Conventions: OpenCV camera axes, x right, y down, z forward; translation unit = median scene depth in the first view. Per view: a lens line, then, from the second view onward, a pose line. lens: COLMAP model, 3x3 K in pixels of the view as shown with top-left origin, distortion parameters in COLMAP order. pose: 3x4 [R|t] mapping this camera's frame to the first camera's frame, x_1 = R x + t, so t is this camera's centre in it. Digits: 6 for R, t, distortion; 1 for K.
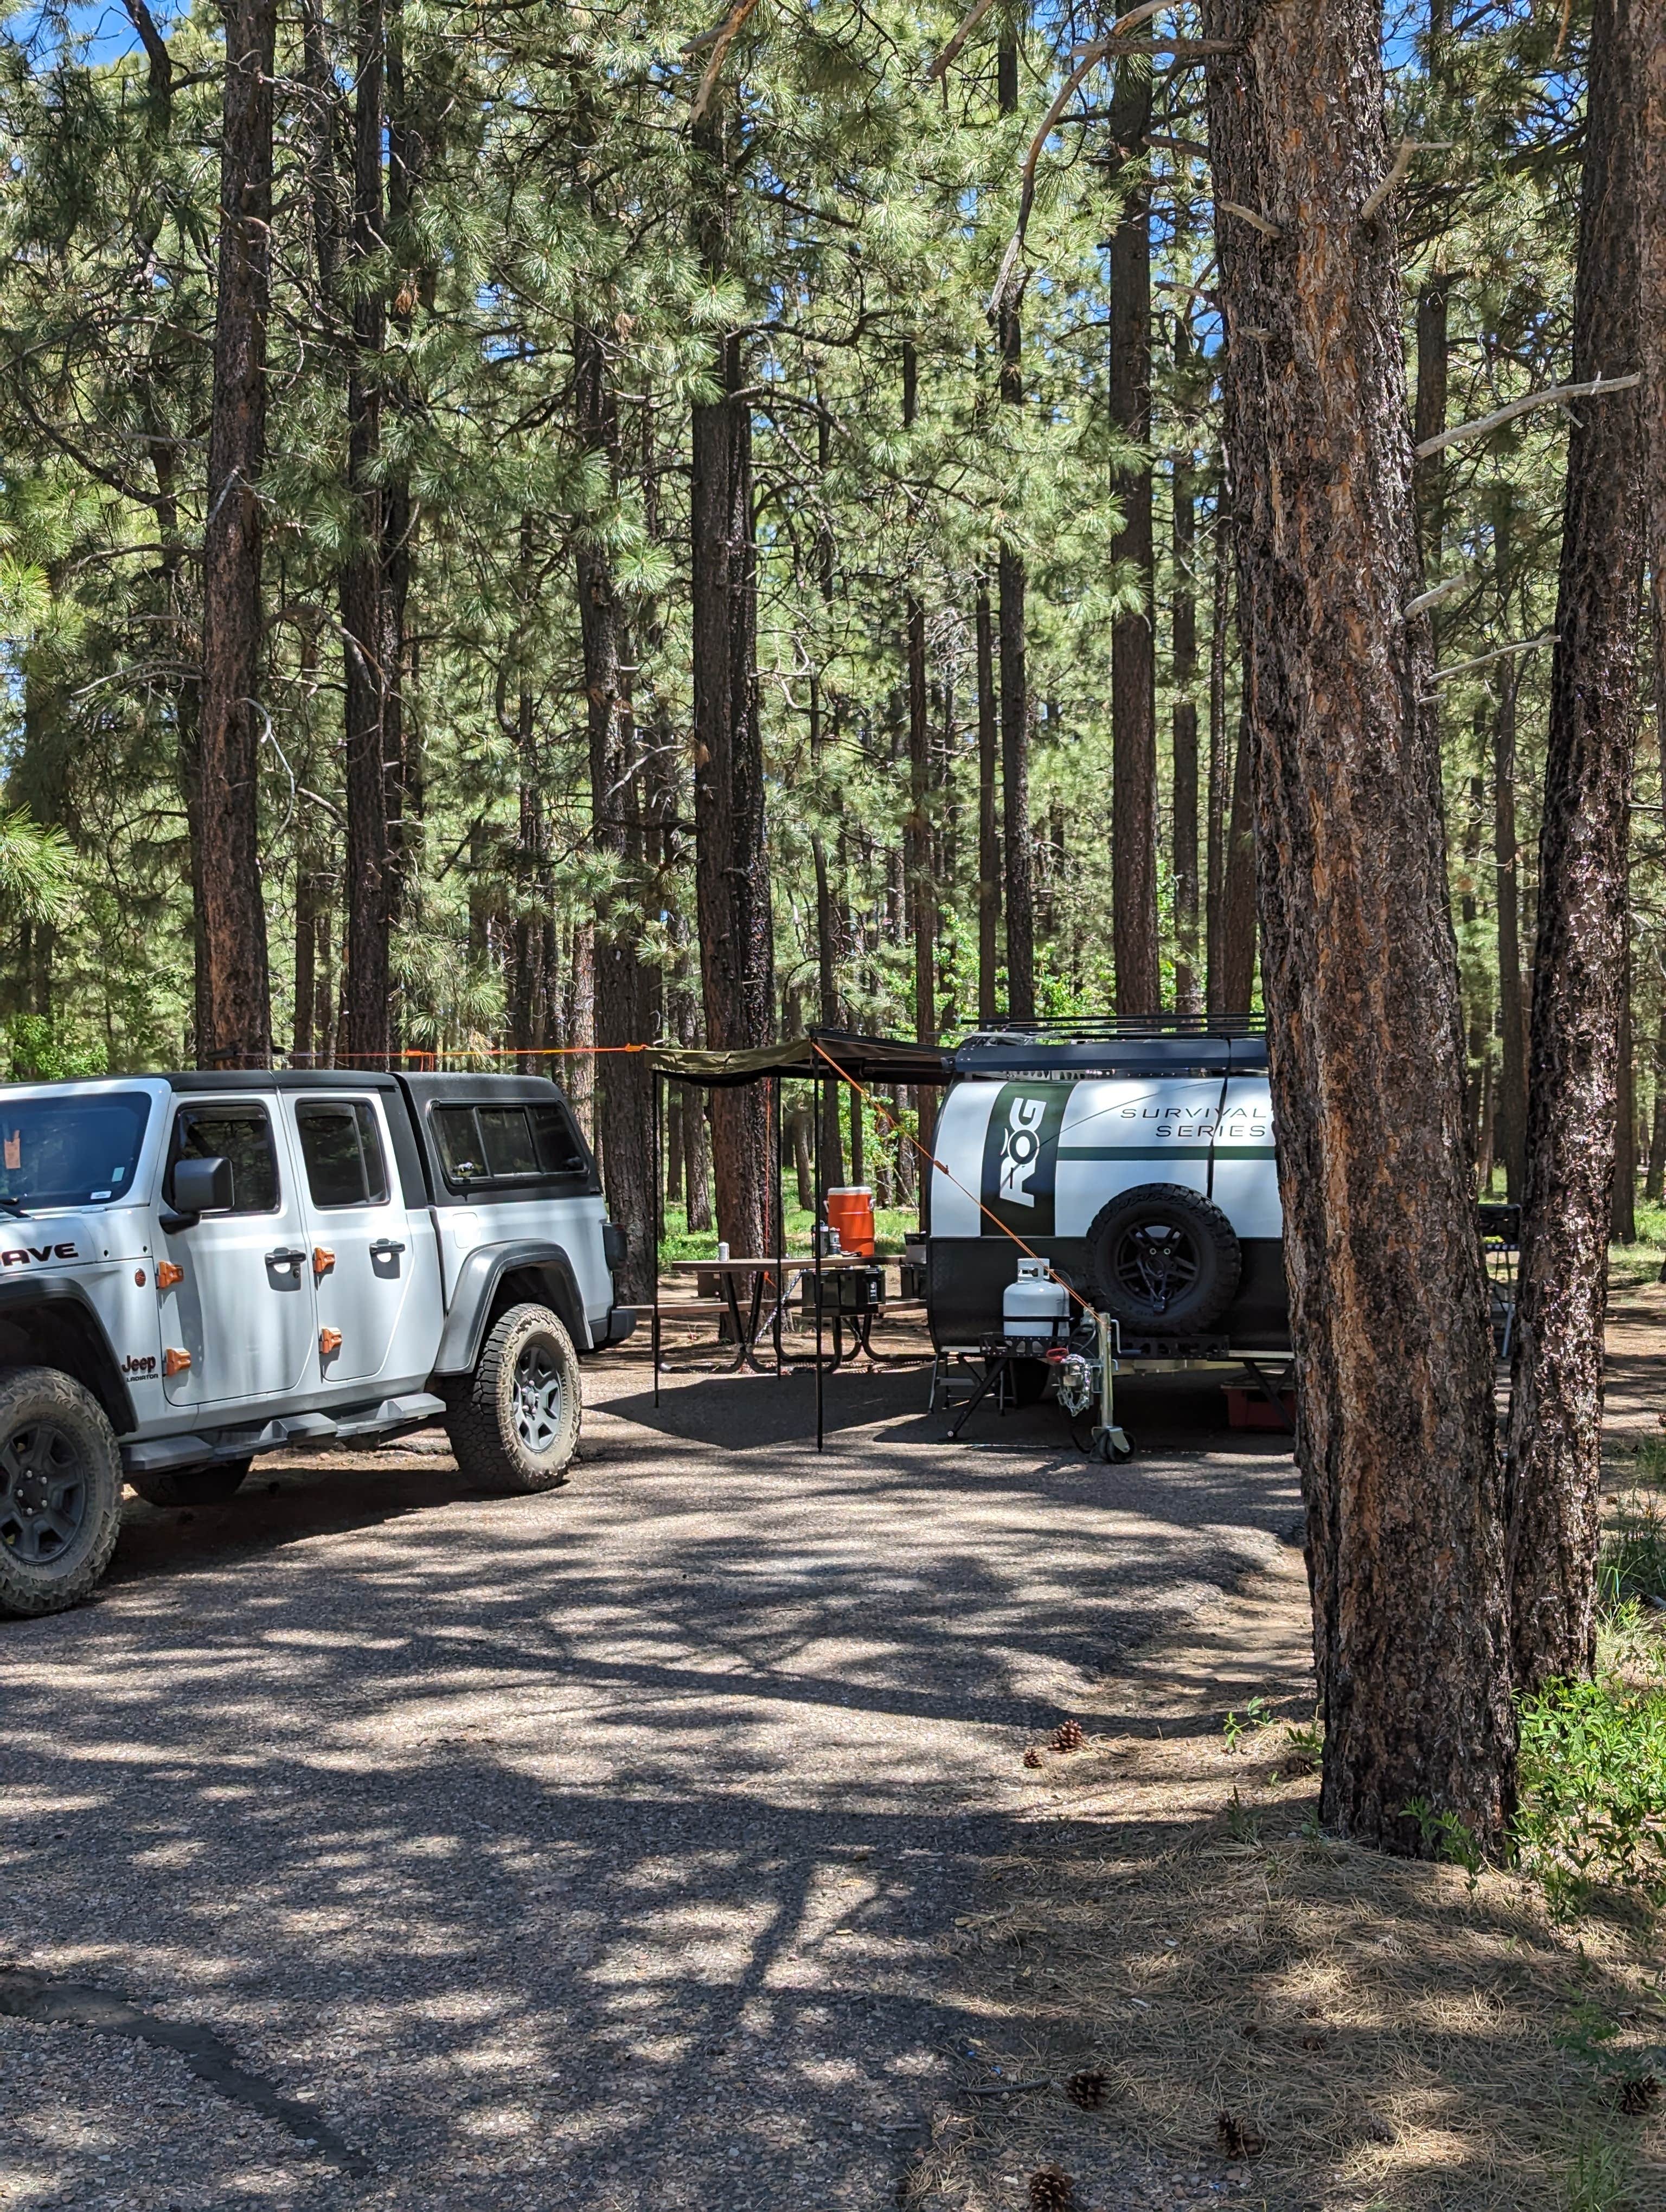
lens RADIAL K [[3587.3, 0, 833.0], [0, 3587.3, 1106.0], [0, 0, 1]] dist [0.125810, 0.024862]
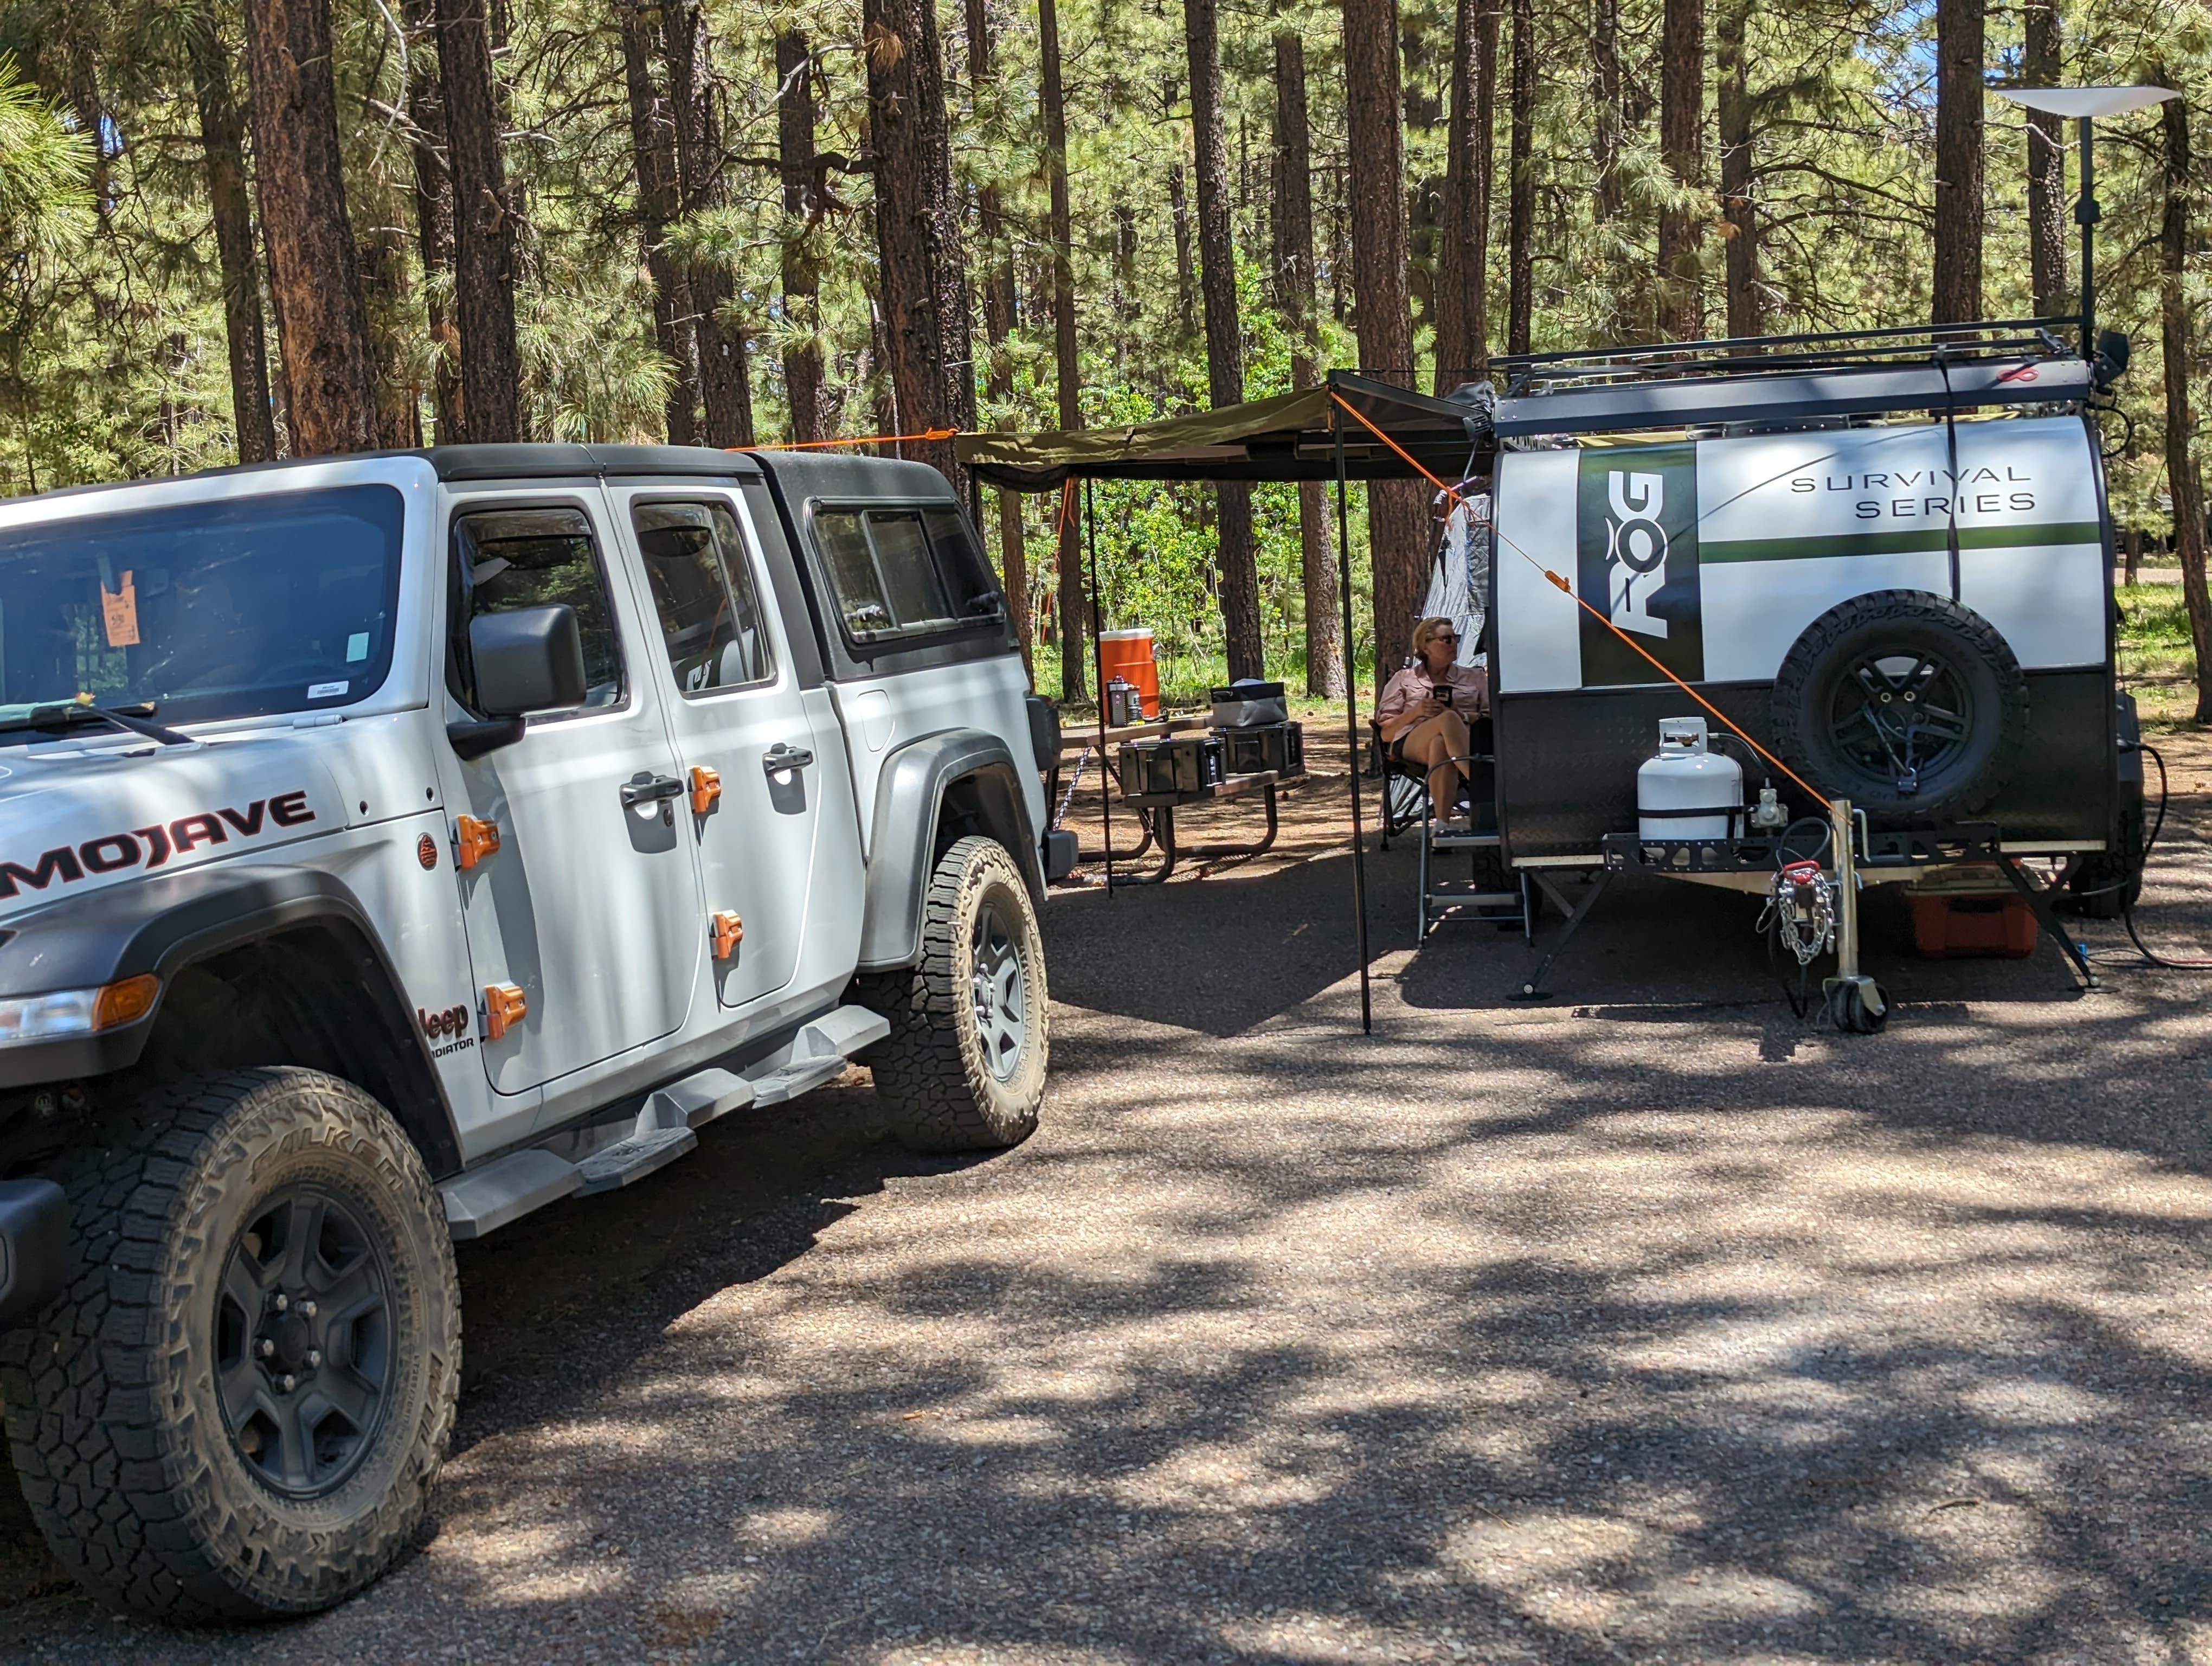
lens RADIAL K [[3587.3, 0, 1105.6], [0, 3587.3, 947.0], [0, 0, 1]] dist [0.125810, 0.024862]
pose [[0.994726, -0.052773, 0.087952, -0.122331], [0.042739, 0.992755, 0.112301, 0.007215], [-0.093241, -0.107949, 0.989774, 0.421753]]
